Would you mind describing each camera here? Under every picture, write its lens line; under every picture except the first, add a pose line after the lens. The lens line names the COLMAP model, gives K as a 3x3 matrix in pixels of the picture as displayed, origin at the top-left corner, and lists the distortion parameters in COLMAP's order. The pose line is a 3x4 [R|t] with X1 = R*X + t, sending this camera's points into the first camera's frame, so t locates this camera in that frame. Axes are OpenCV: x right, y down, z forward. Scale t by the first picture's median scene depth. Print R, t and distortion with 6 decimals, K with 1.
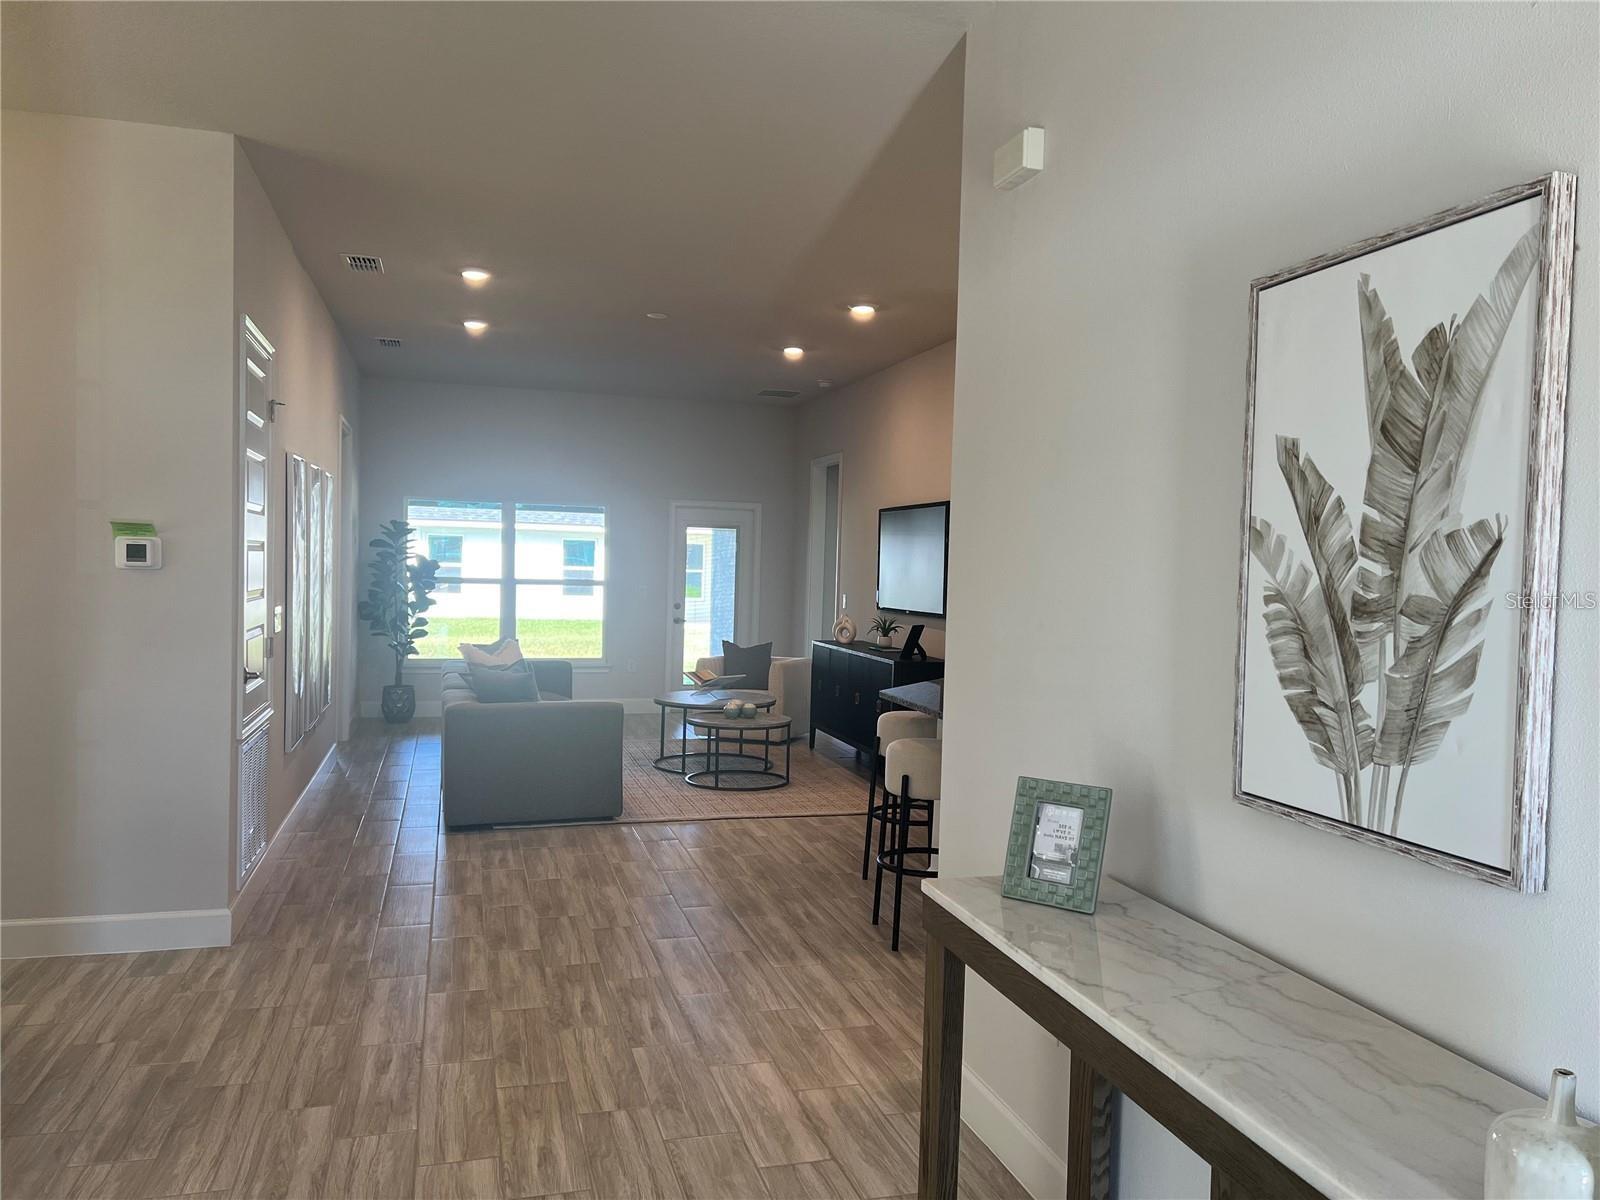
lens RADIAL K [[1193.5, 0, 800.0], [0, 1193.5, 600.0], [0, 0, 1]] dist [0.068942, -0.063842]
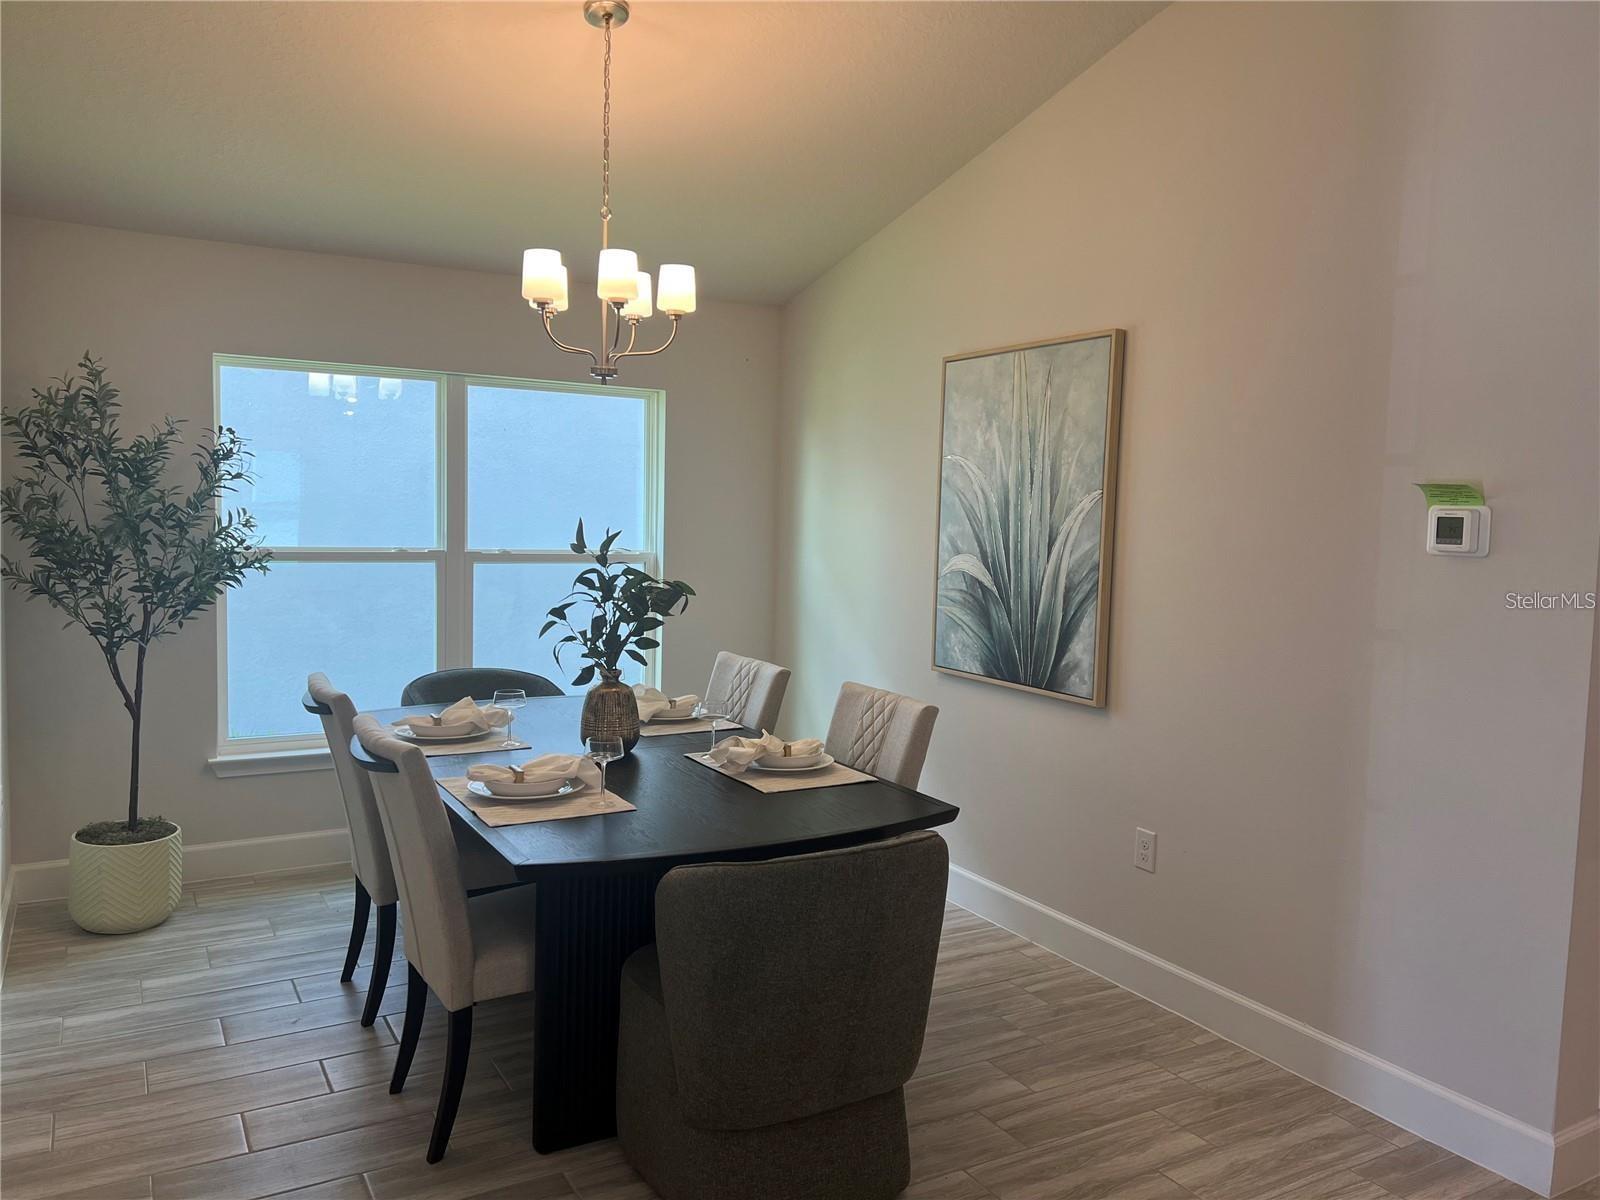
lens RADIAL K [[1193.5, 0, 800.0], [0, 1193.5, 600.0], [0, 0, 1]] dist [0.068942, -0.063842]
pose [[0.245808, 0.053862, -0.967821, -0.005052], [-0.051399, 0.997775, 0.042474, -0.011570], [0.967955, 0.039305, 0.248029, 0.505900]]
